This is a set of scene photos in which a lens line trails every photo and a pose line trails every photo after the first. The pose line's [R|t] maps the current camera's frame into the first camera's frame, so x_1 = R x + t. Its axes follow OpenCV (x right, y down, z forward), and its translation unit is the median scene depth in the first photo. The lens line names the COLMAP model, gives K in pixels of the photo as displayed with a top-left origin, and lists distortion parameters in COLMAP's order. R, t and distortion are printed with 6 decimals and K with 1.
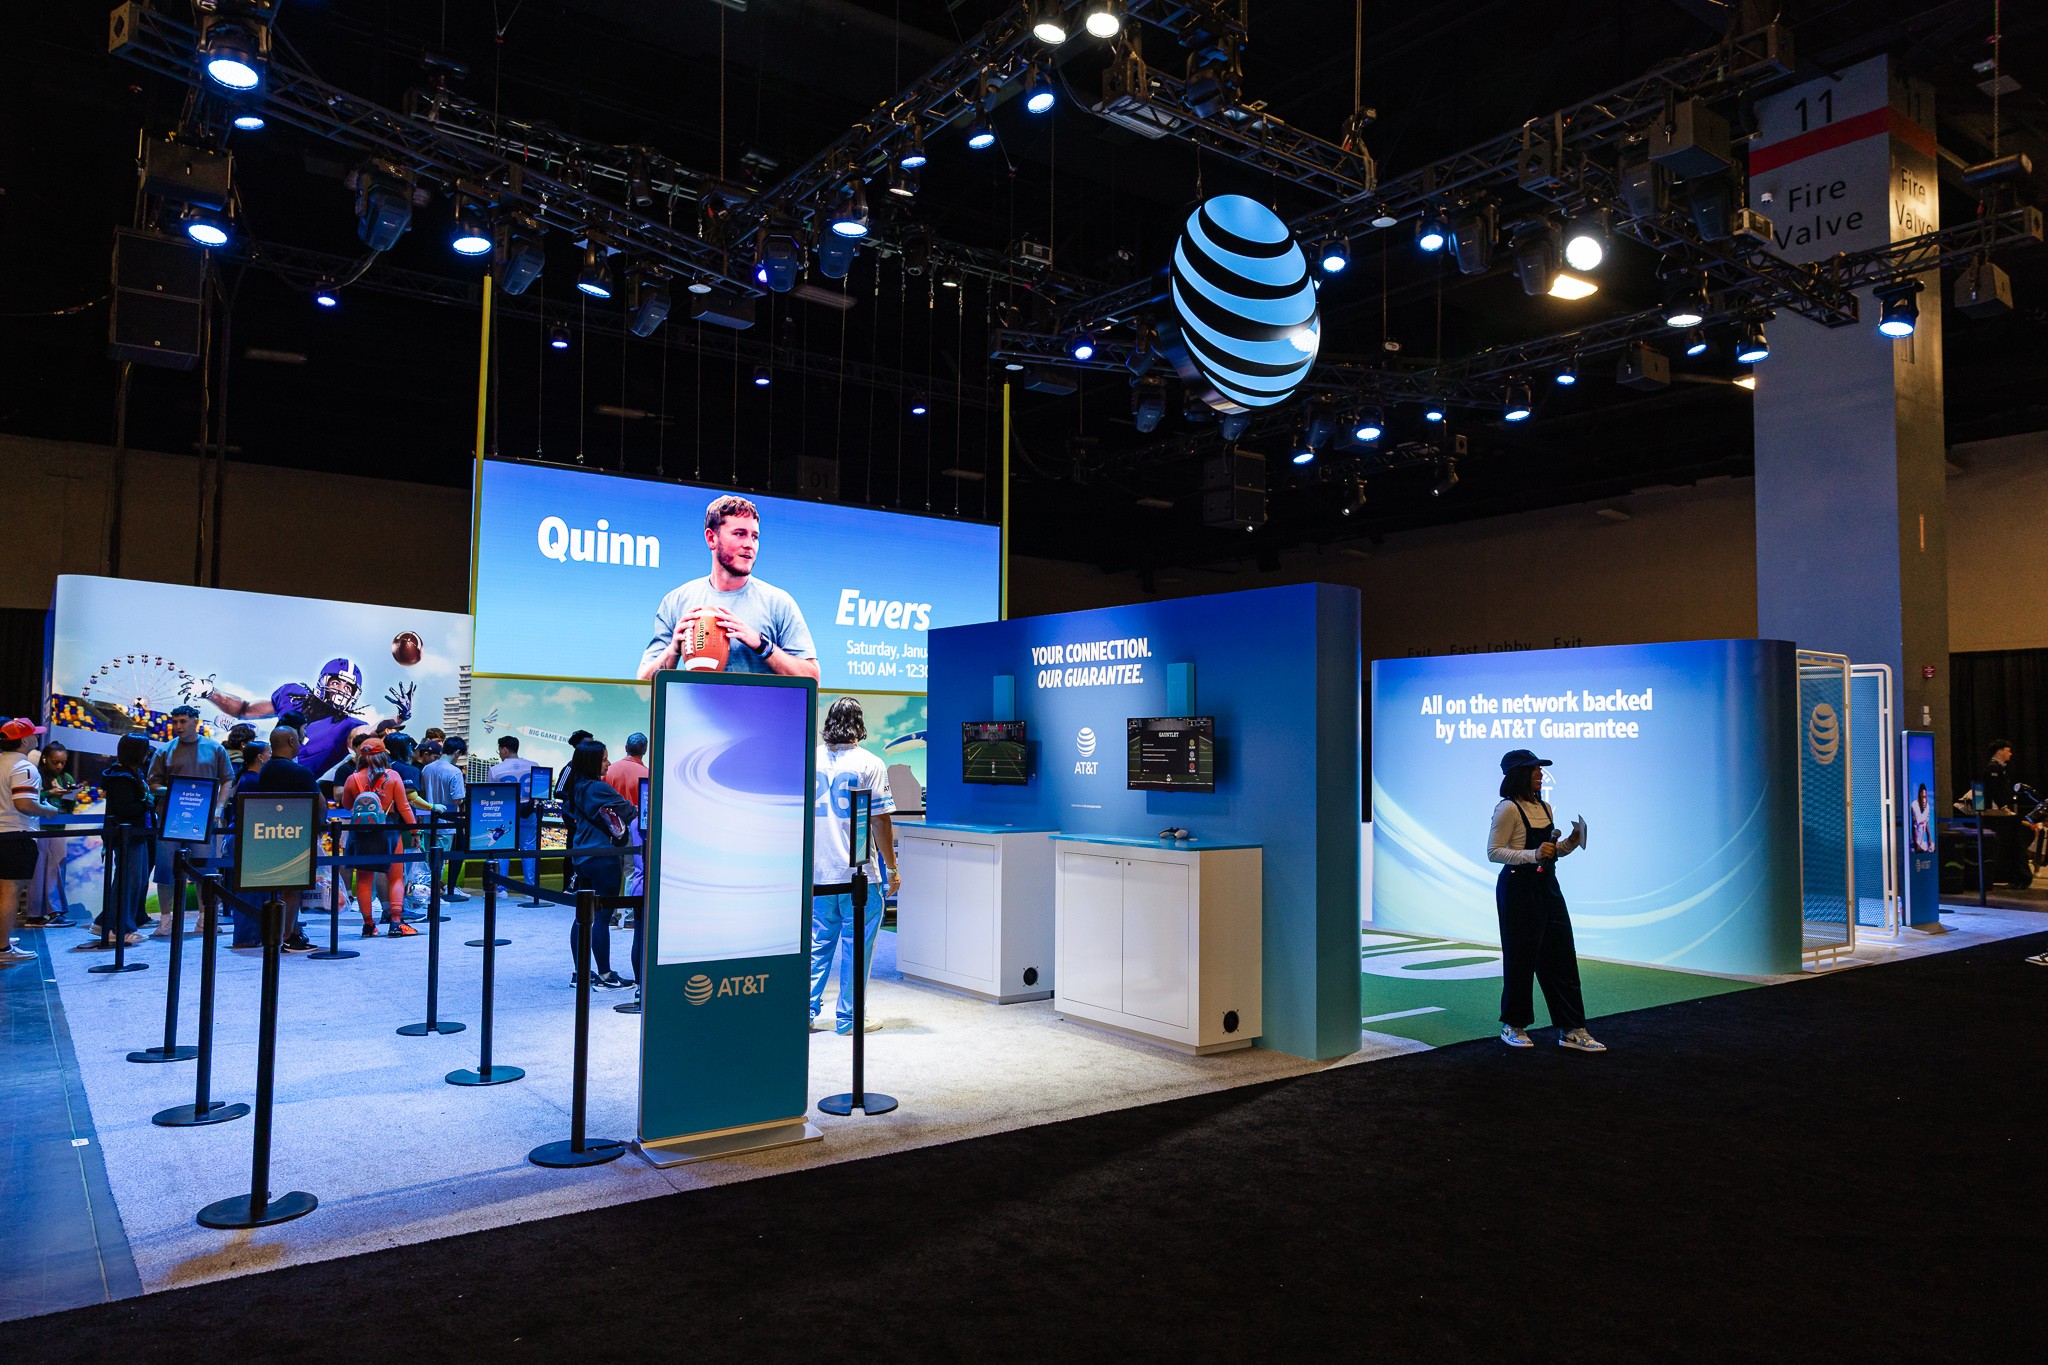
lens RADIAL K [[1373.2, 0, 987.2], [0, 1373.2, 688.3], [0, 0, 1]] dist [0.003522, 0.001389]
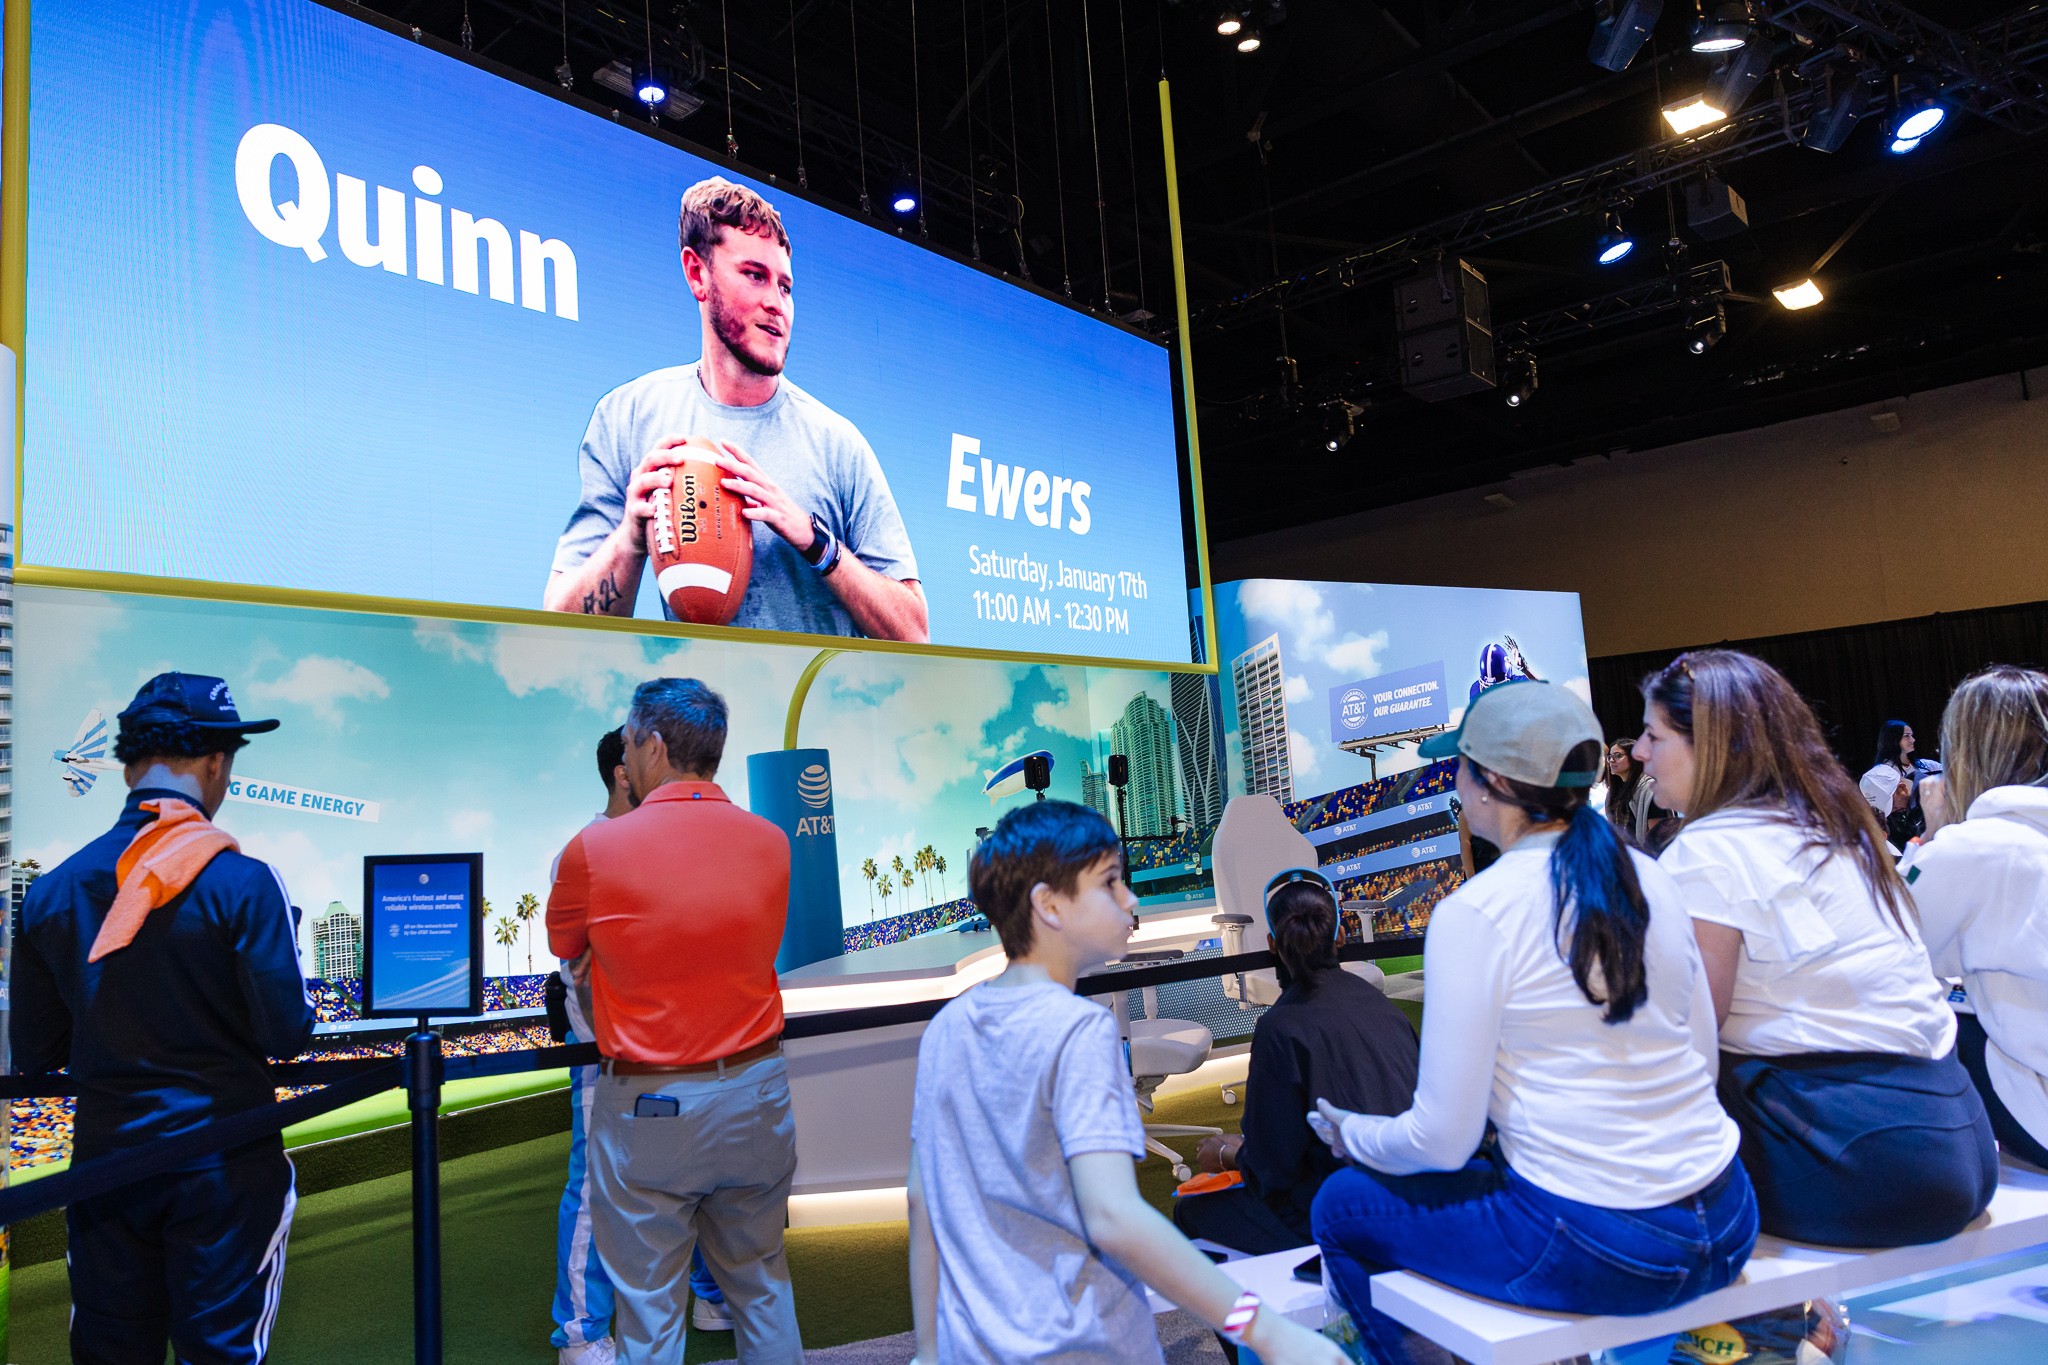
lens RADIAL K [[1389.9, 0, 1024.0], [0, 1389.9, 682.5], [0, 0, 1]] dist [0.011409, 0.008100]
pose [[0.960674, -0.052716, 0.272628, -0.225638], [0.069842, 0.996123, -0.053494, 0.038779], [-0.268751, 0.070431, 0.960631, 0.590628]]
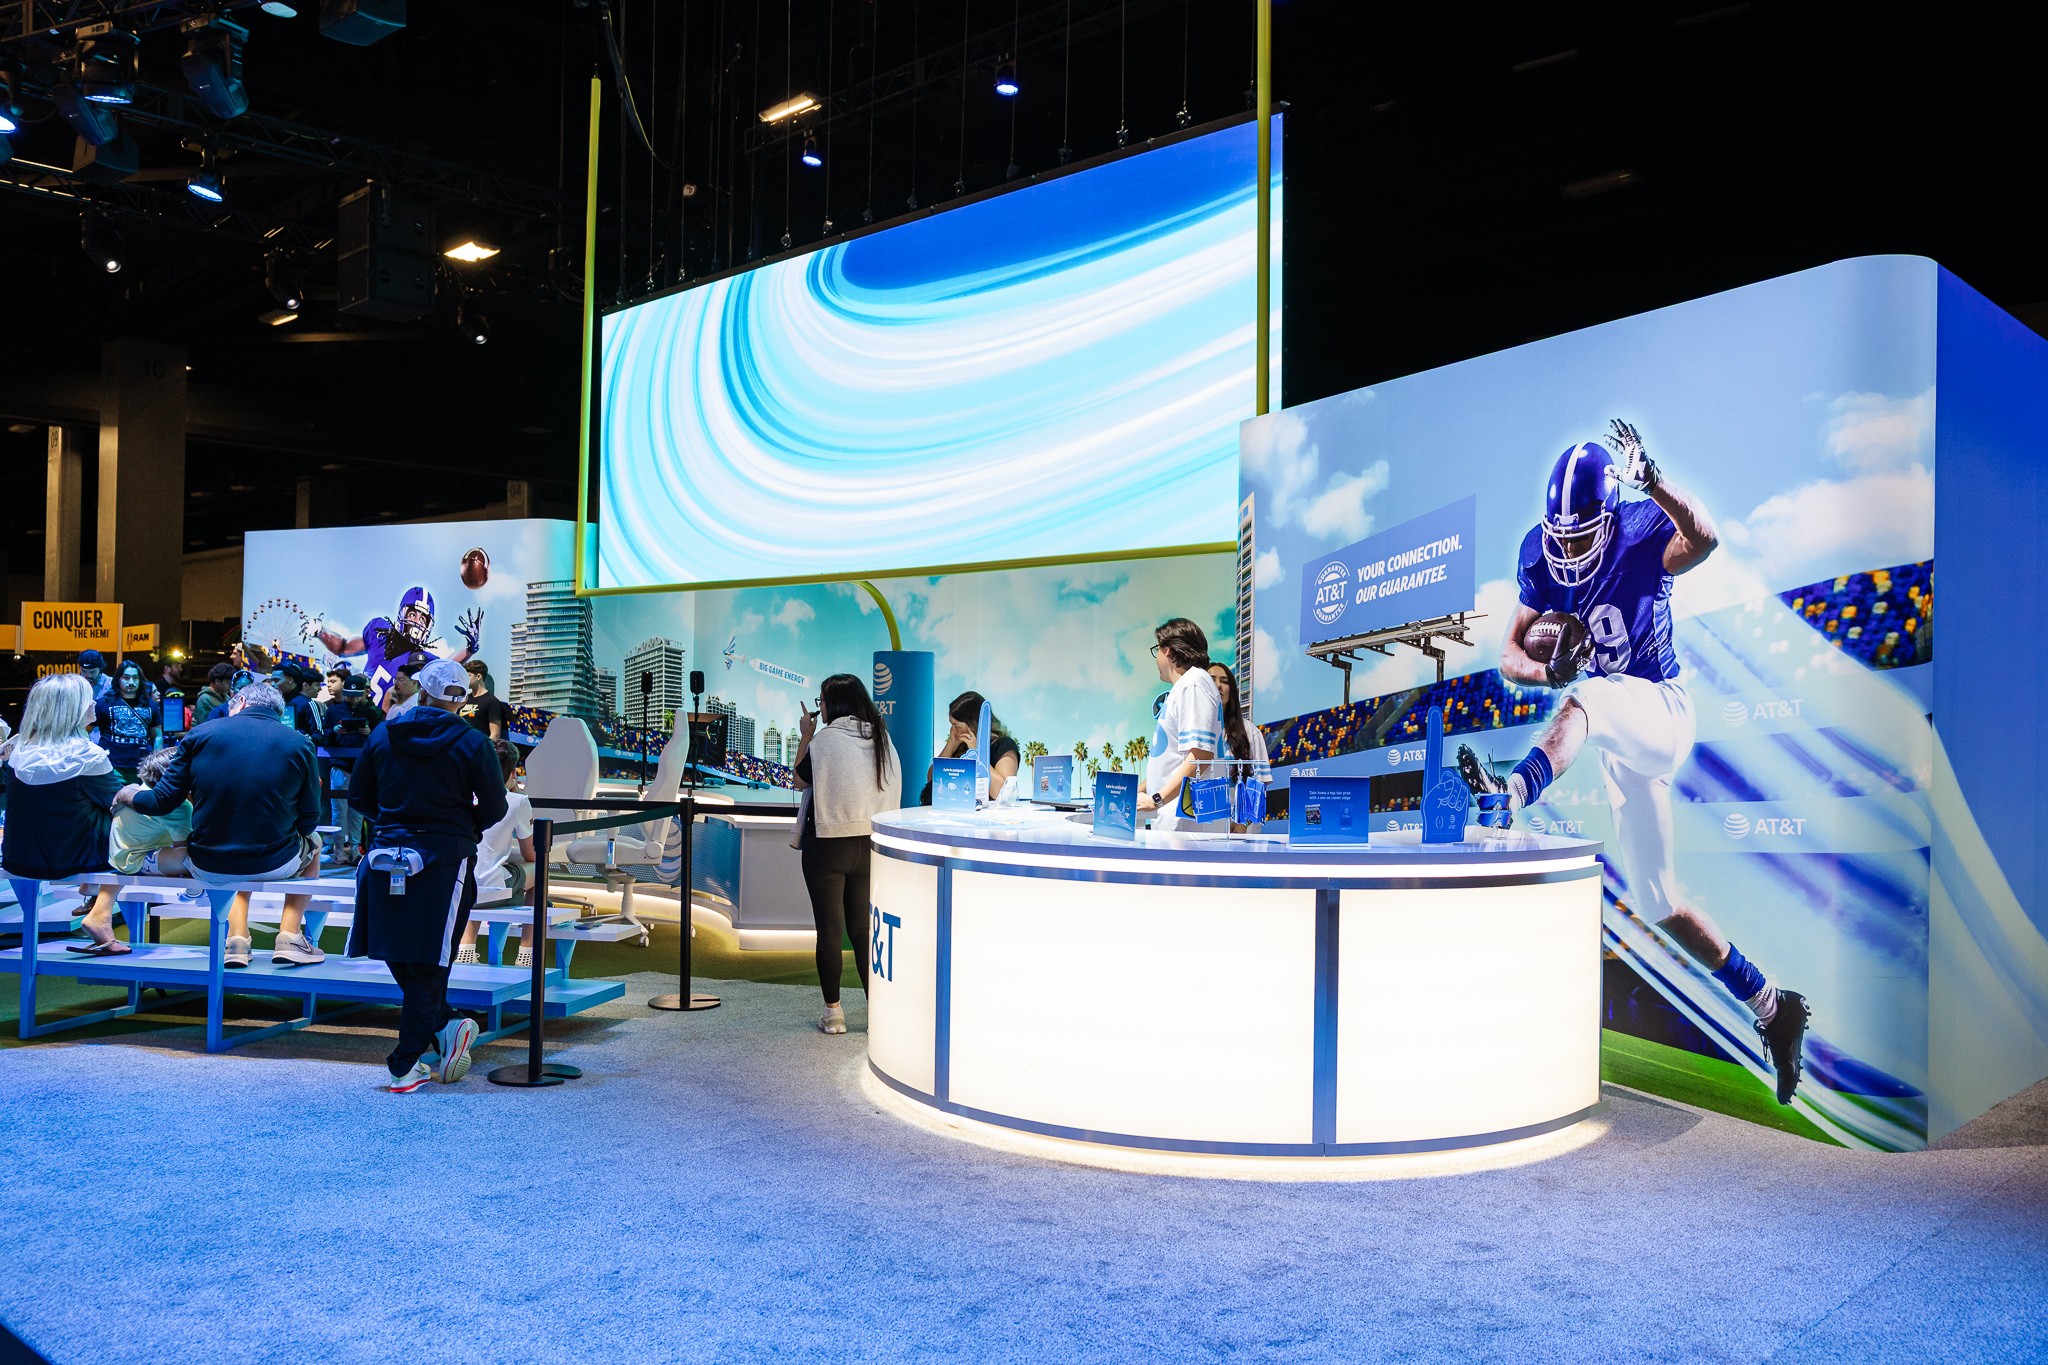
lens RADIAL K [[1605.1, 0, 1024.0], [0, 1605.1, 682.5], [0, 0, 1]] dist [0.010058, 0.005960]
pose [[0.173772, -0.021487, -0.984551, 0.511988], [0.034585, 0.999278, -0.015704, 0.057371], [0.984178, -0.031321, 0.174390, 0.970735]]
